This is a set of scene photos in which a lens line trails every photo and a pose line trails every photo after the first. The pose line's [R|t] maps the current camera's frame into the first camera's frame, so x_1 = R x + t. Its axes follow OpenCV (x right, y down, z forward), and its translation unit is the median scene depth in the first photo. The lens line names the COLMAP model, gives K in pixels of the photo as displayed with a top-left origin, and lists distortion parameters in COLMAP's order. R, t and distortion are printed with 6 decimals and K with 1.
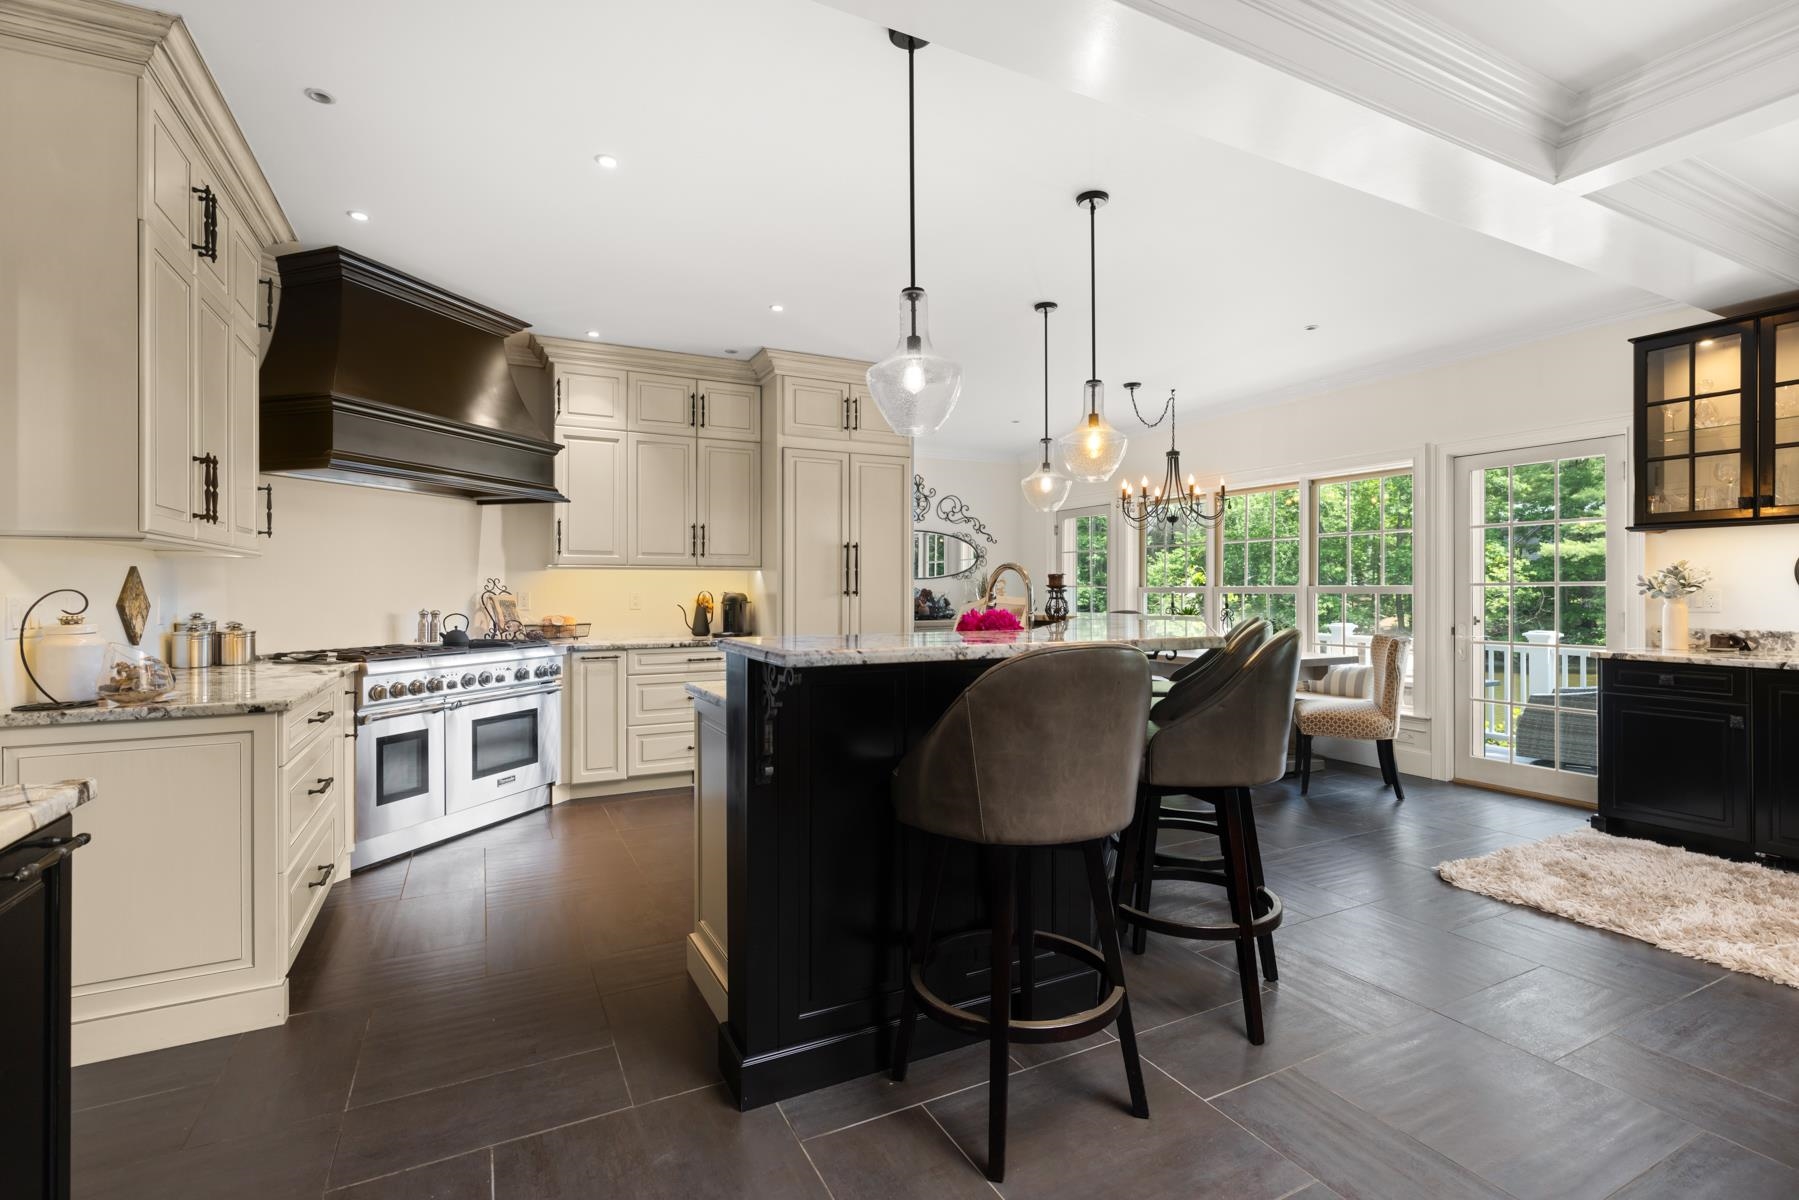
lens RADIAL K [[820.5, 0, 899.5], [0, 820.5, 600.0], [0, 0, 1]] dist [-0.000037, 0.000011]
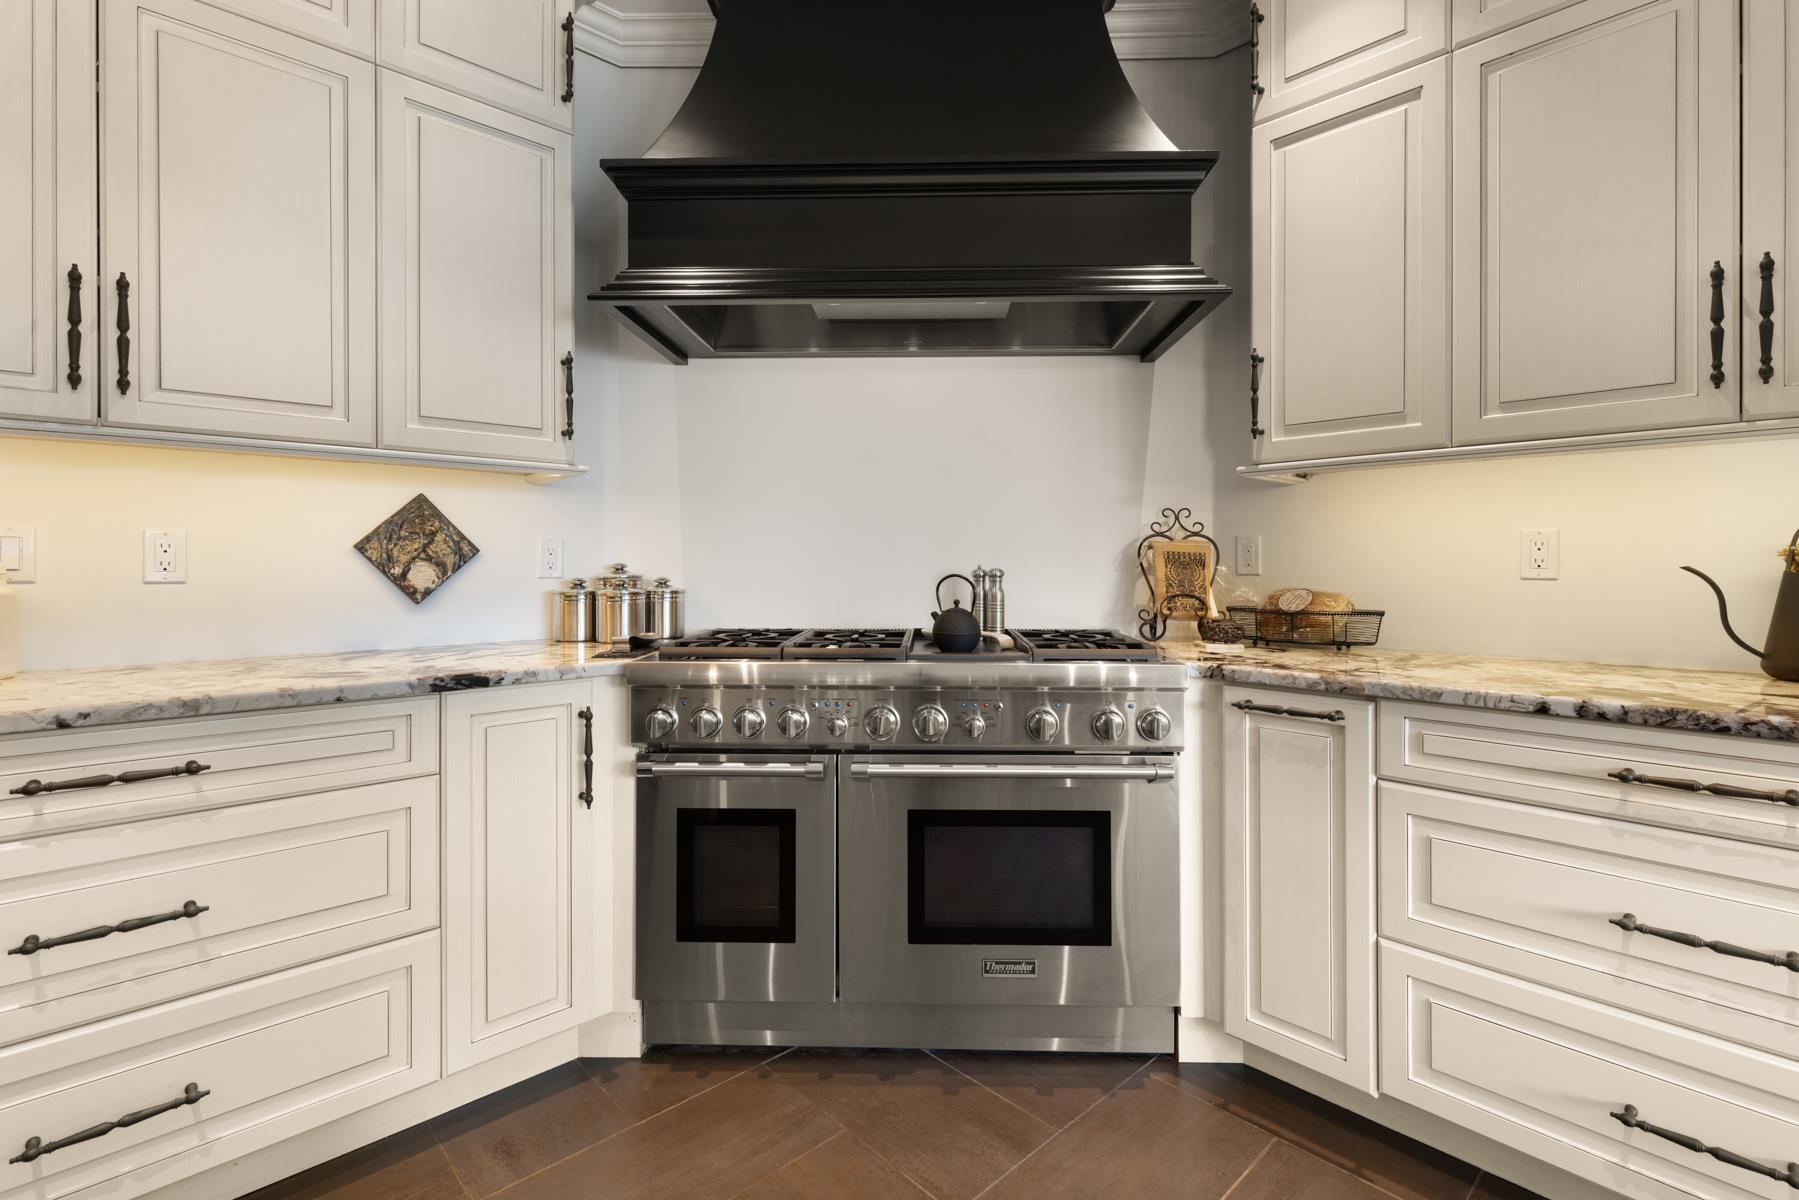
lens RADIAL K [[833.6, 0, 897.1], [0, 833.6, 559.8], [0, 0, 1]] dist [0.002303, 0.000025]
pose [[0.283177, 0.000604, -0.959067, -0.069768], [-0.010744, 0.999939, -0.002543, 0.008805], [0.959007, 0.011024, 0.283167, 0.737056]]
